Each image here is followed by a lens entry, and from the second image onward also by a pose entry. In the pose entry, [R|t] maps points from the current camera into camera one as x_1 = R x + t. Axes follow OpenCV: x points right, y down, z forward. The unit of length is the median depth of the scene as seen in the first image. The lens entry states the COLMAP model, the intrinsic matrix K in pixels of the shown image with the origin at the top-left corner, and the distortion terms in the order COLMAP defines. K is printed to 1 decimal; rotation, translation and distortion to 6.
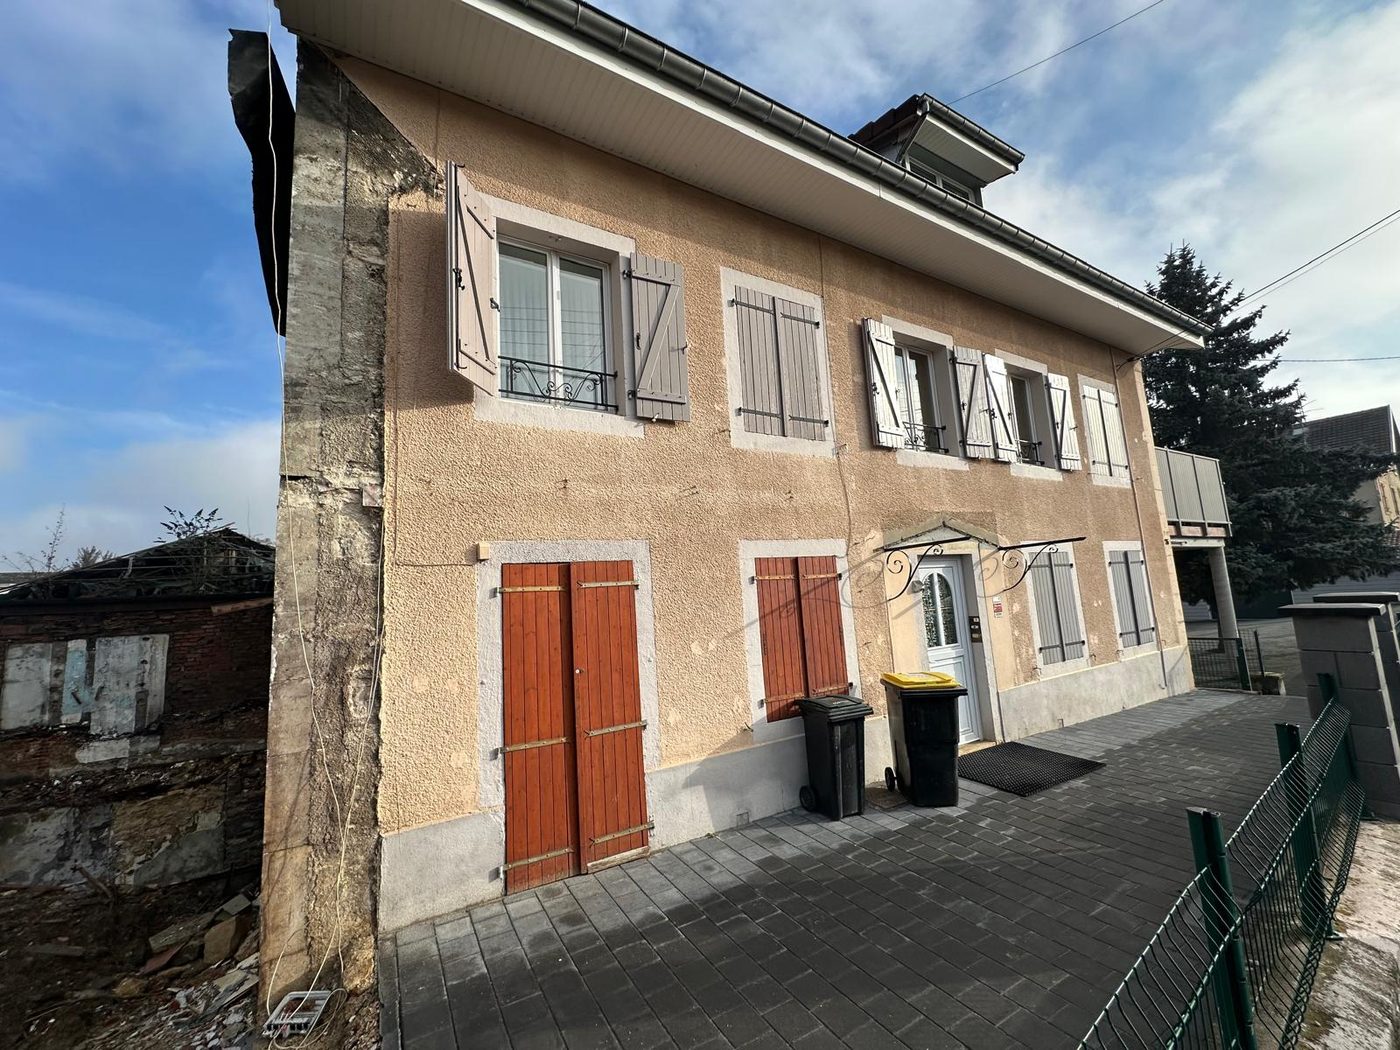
lens RADIAL K [[573.5, 0, 700.0], [0, 573.5, 525.0], [0, 0, 1]] dist [-0.001492, 0.000652]
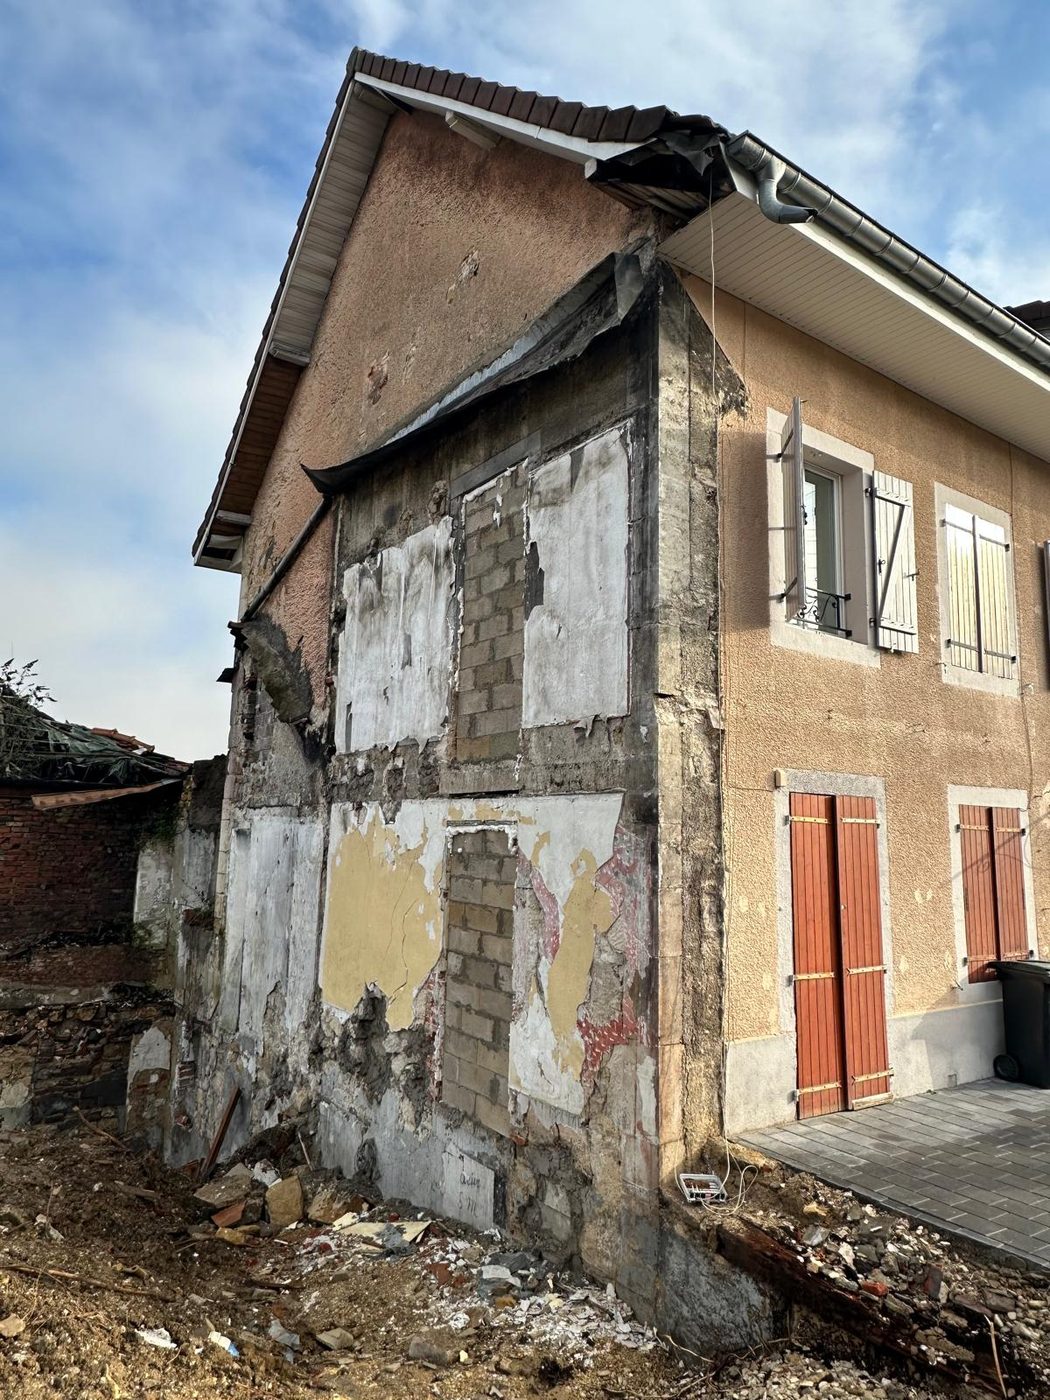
lens RADIAL K [[939.2, 0, 525.0], [0, 939.2, 700.0], [0, 0, 1]] dist [0.003275, -0.005782]
pose [[0.993017, 0.095167, 0.069712, -0.903838], [-0.093331, 0.995209, -0.029140, -0.001227], [-0.072151, 0.022430, 0.997141, -0.579087]]
